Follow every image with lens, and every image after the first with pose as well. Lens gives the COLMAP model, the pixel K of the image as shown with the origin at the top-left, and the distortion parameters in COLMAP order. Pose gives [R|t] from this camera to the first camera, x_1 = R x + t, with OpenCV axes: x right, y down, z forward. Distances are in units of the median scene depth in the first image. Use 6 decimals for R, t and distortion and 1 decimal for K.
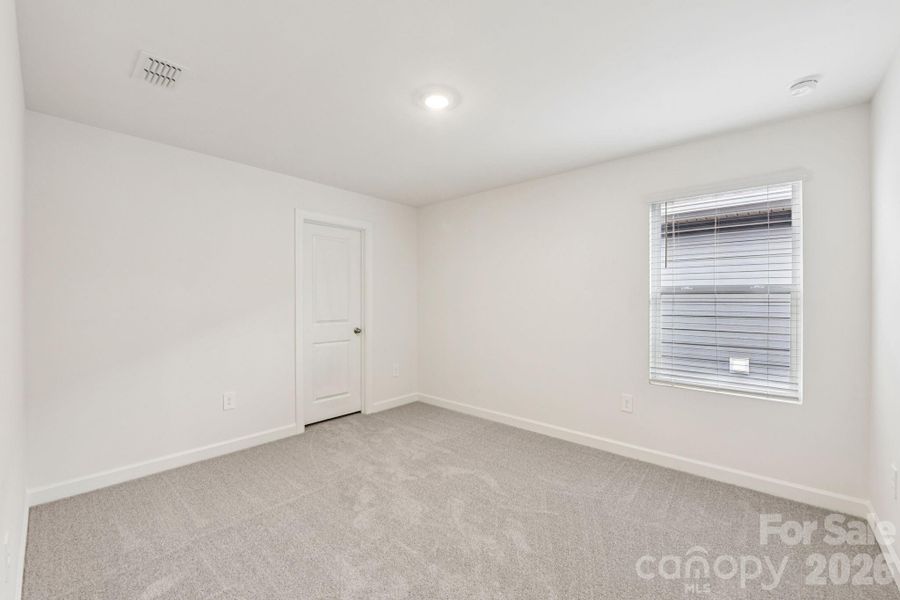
lens RADIAL K [[359.8, 0, 446.4], [0, 359.8, 299.2], [0, 0, 1]] dist [-0.009602, 0.000252]
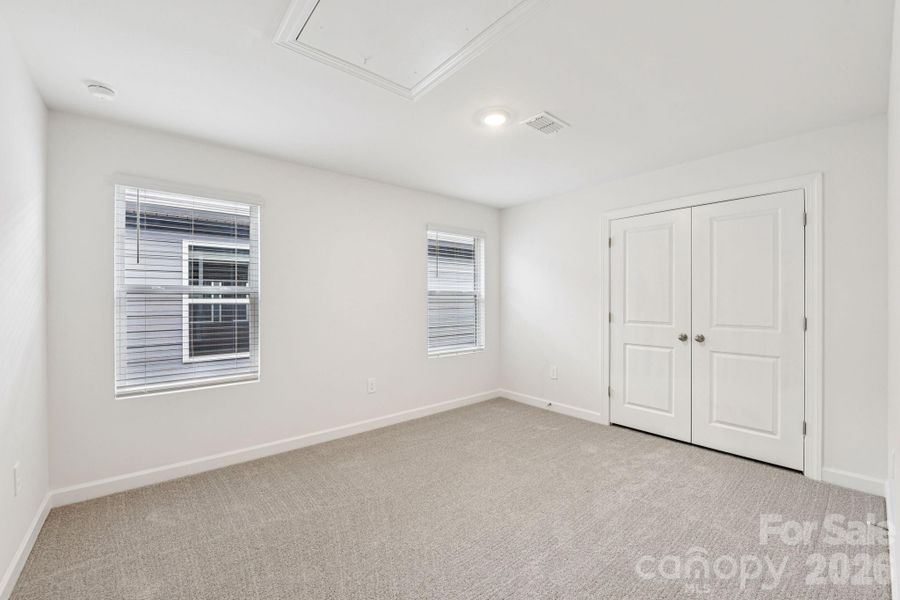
lens RADIAL K [[359.8, 0, 447.0], [0, 359.8, 300.2], [0, 0, 1]] dist [-0.009602, 0.000252]
pose [[0.170396, -0.007307, 0.985349, -0.118312], [0.004154, 0.999969, 0.006697, -0.000144], [-0.985367, 0.002952, 0.170421, 0.101708]]
